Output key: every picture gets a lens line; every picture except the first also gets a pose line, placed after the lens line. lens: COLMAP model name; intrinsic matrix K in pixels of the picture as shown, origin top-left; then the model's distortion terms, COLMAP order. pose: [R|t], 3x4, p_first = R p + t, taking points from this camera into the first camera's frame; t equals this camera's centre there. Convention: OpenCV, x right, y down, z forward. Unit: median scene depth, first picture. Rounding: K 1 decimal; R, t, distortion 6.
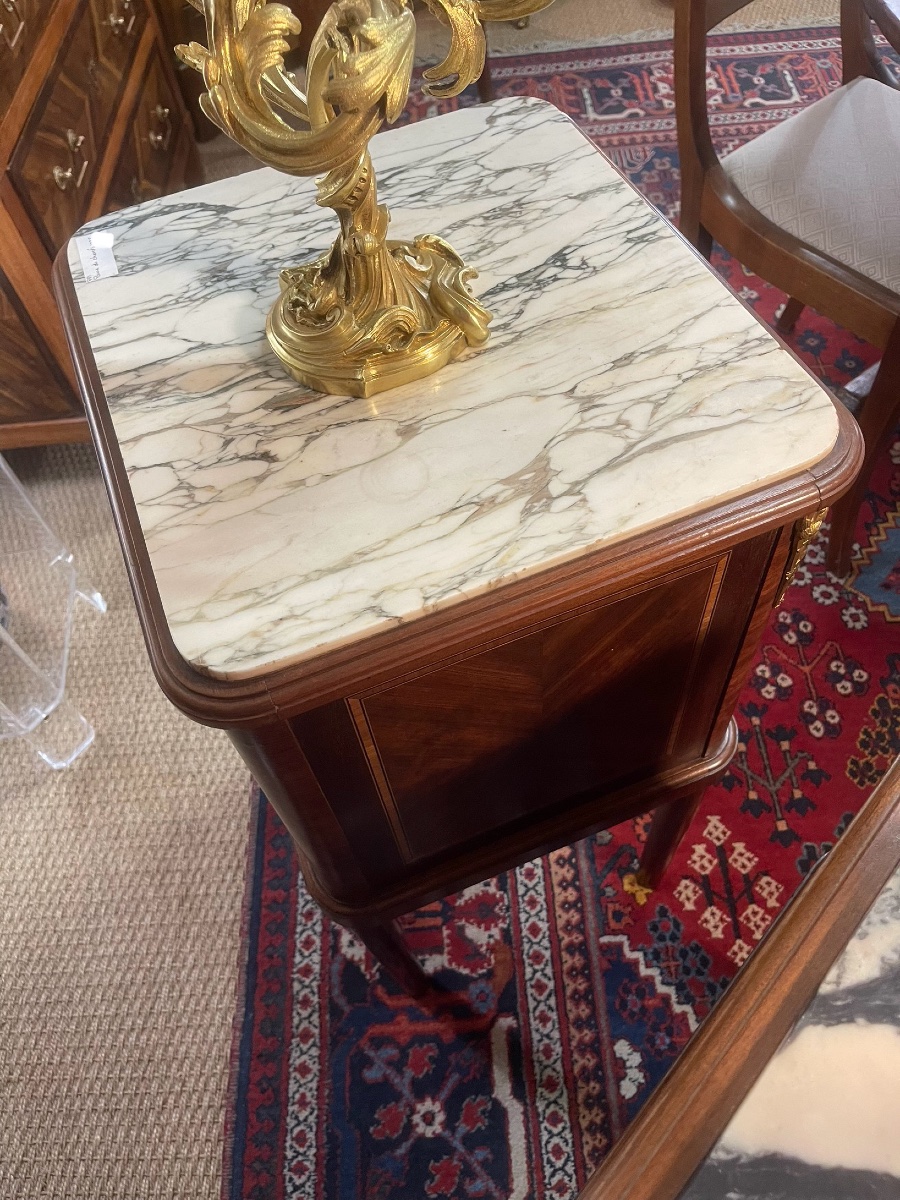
lens RADIAL K [[913.4, 0, 460.5], [0, 913.4, 609.4], [0, 0, 1]] dist [0.052847, -0.074827]
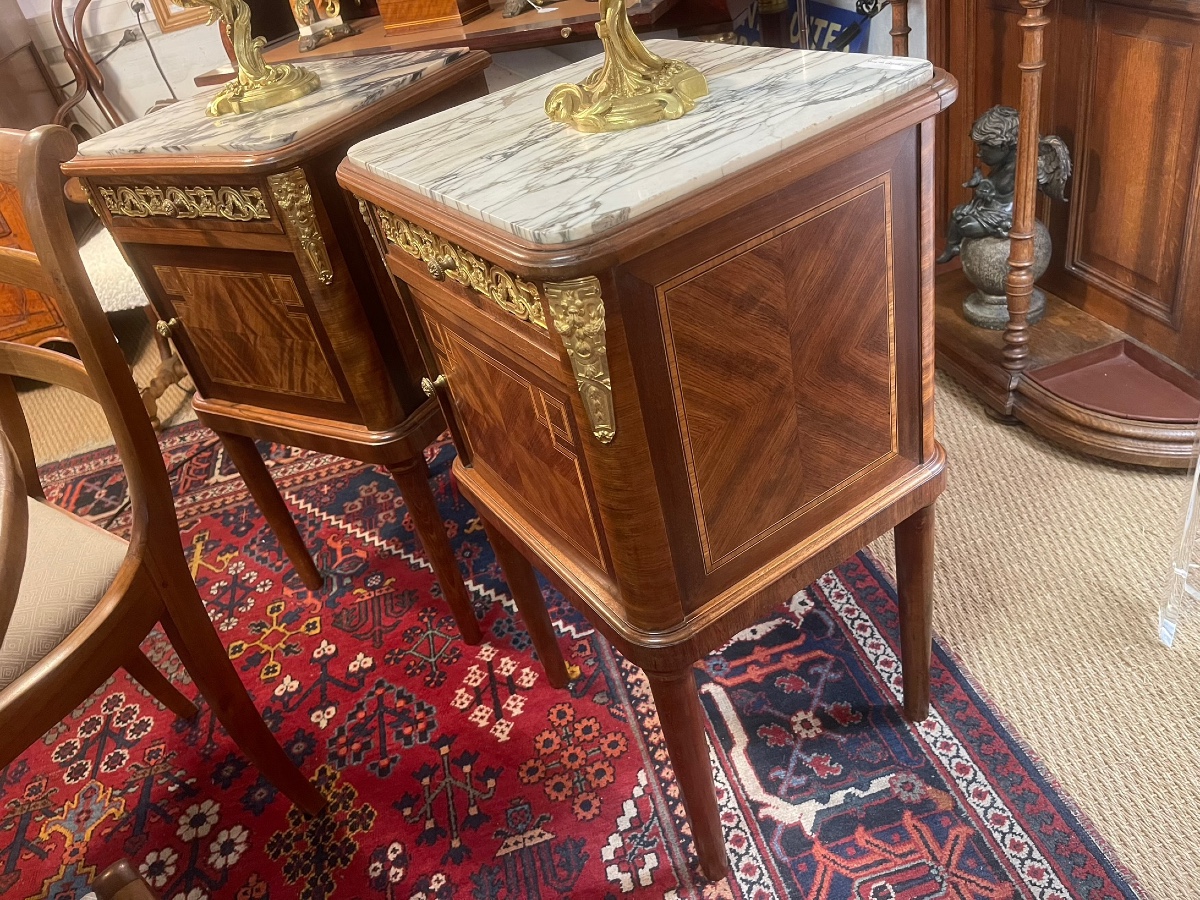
lens RADIAL K [[913.4, 0, 597.9], [0, 913.4, 454.9], [0, 0, 1]] dist [0.052847, -0.074827]
pose [[-0.942295, 0.334703, -0.007371, 0.079270], [-0.009192, -0.003859, 0.999950, -0.944765], [0.334658, 0.942316, 0.006713, 0.810556]]
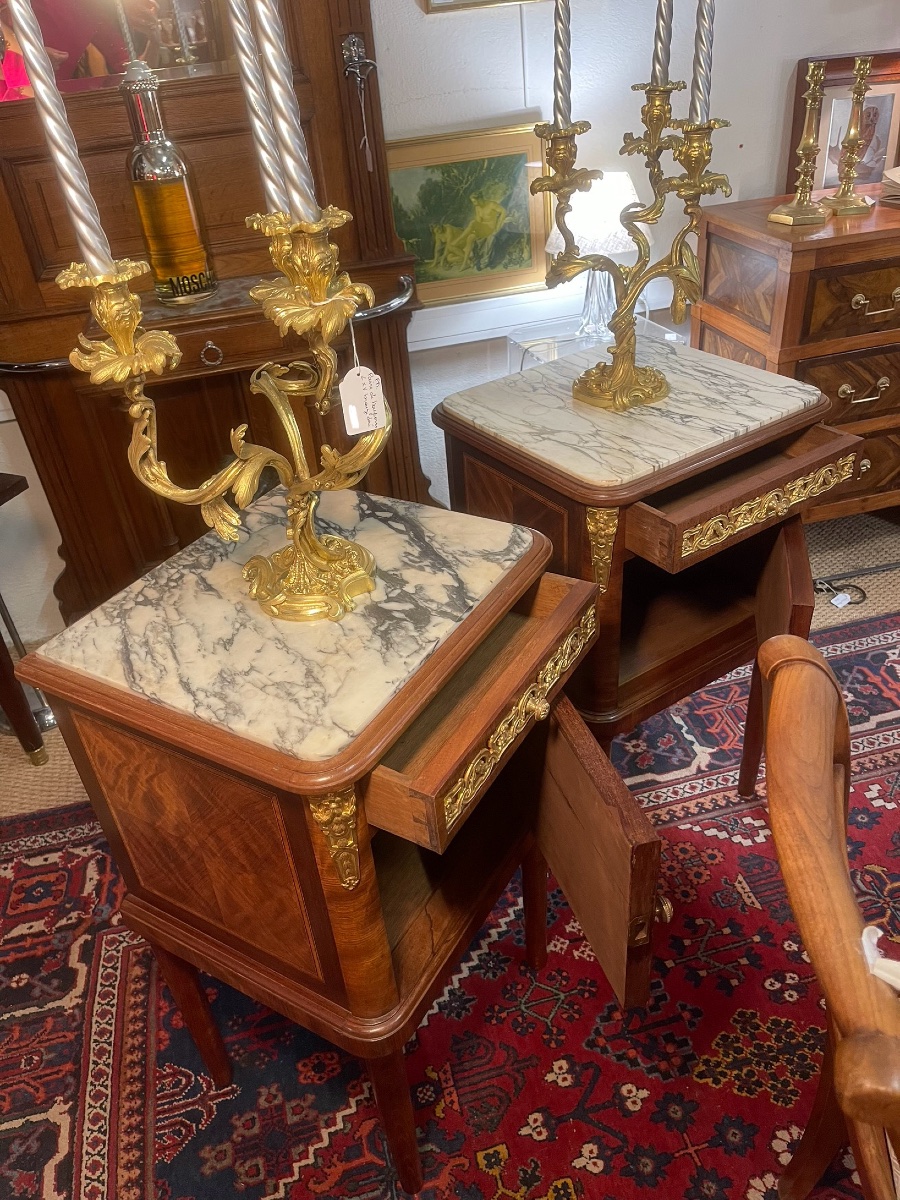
lens RADIAL K [[913.4, 0, 451.2], [0, 913.4, 607.4], [0, 0, 1]] dist [0.052847, -0.074827]
pose [[0.212337, 0.602401, -0.769432, 1.055429], [-0.777177, 0.581418, 0.240727, -0.122835], [0.592376, 0.546869, 0.591629, -0.177091]]
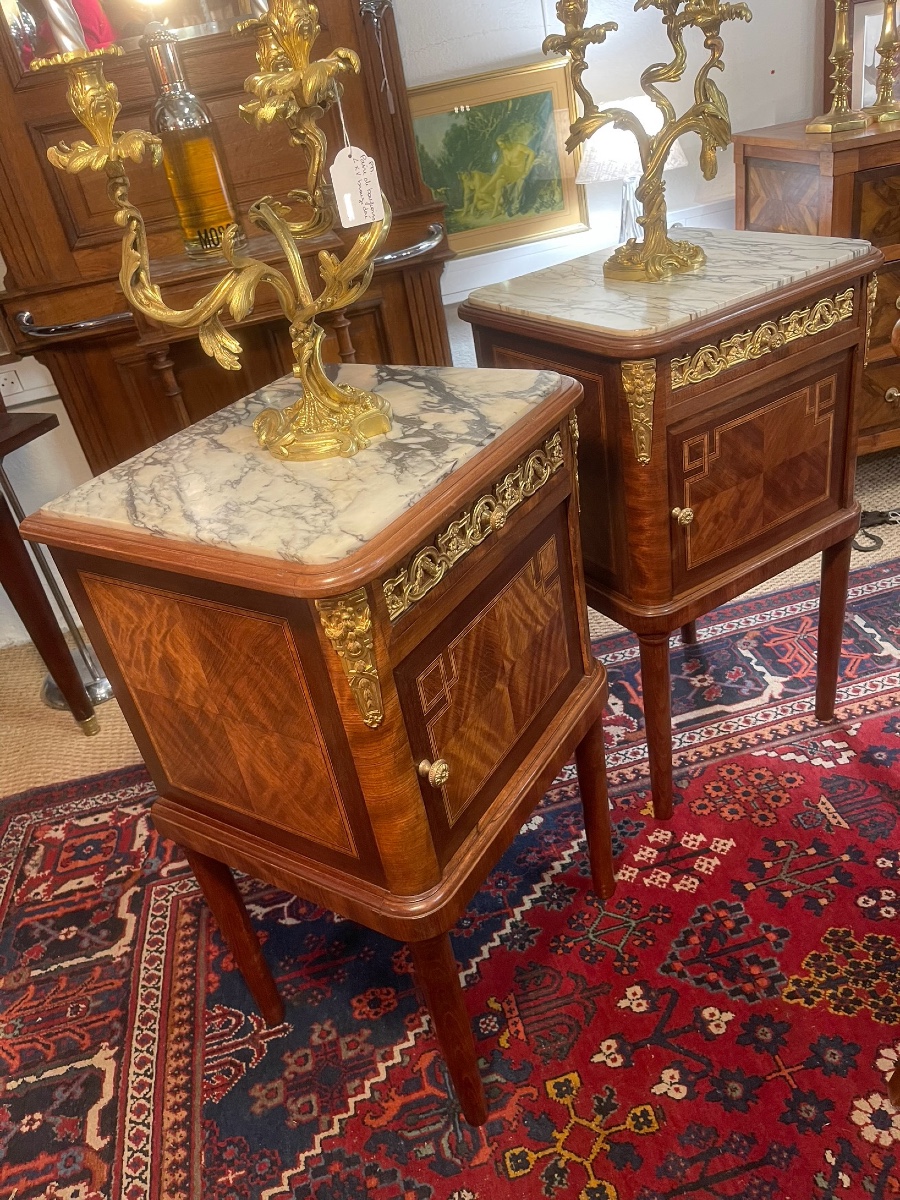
lens RADIAL K [[913.4, 0, 456.2], [0, 913.4, 602.1], [0, 0, 1]] dist [0.052847, -0.074827]
pose [[0.188626, 0.551990, -0.812236, 1.120983], [-0.726214, 0.635170, 0.263008, -0.023313], [0.661086, 0.540247, 0.520672, -0.013503]]
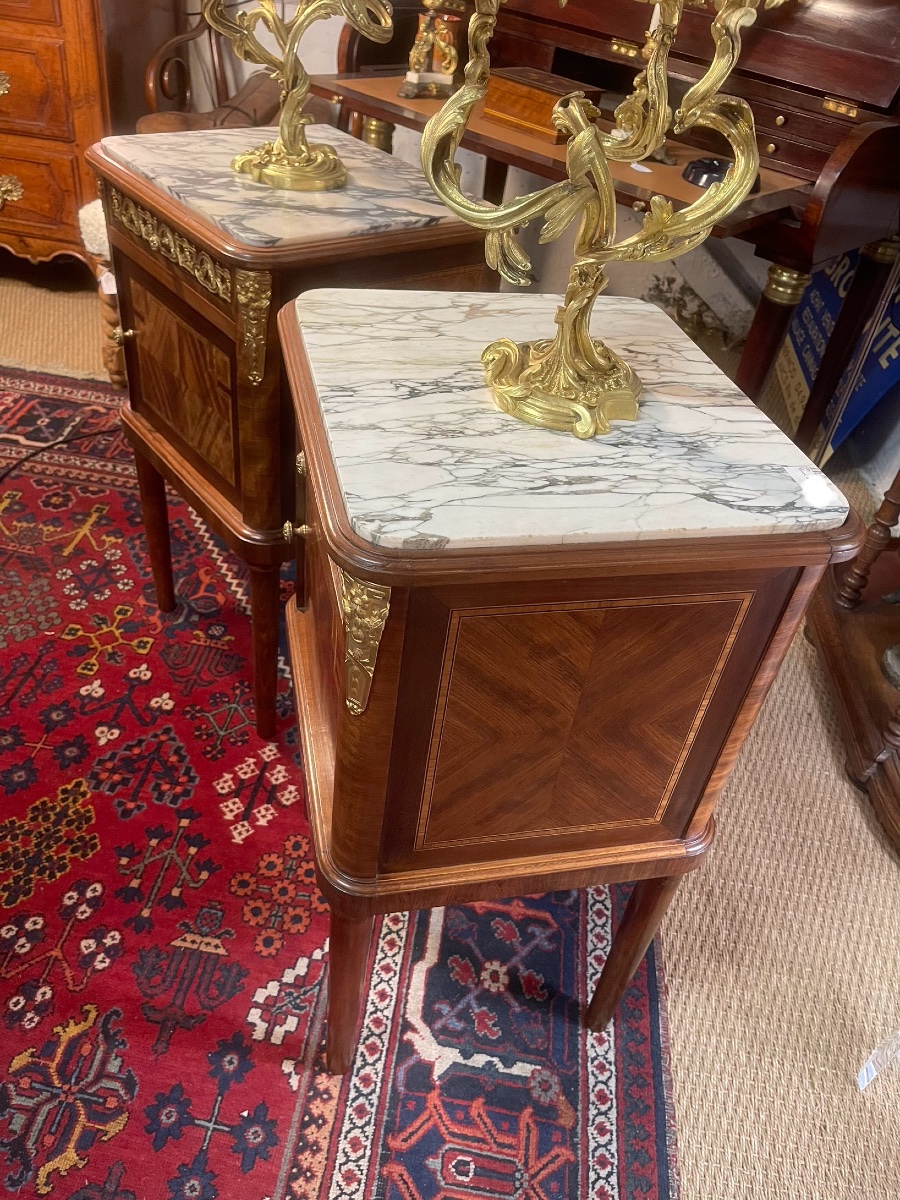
lens RADIAL K [[913.4, 0, 443.6], [0, 913.4, 608.1], [0, 0, 1]] dist [0.052847, -0.074827]
pose [[-0.985675, -0.131014, 0.106209, -0.058064], [0.116865, -0.076503, 0.990197, -0.928272], [-0.121604, 0.988424, 0.090718, 0.665416]]
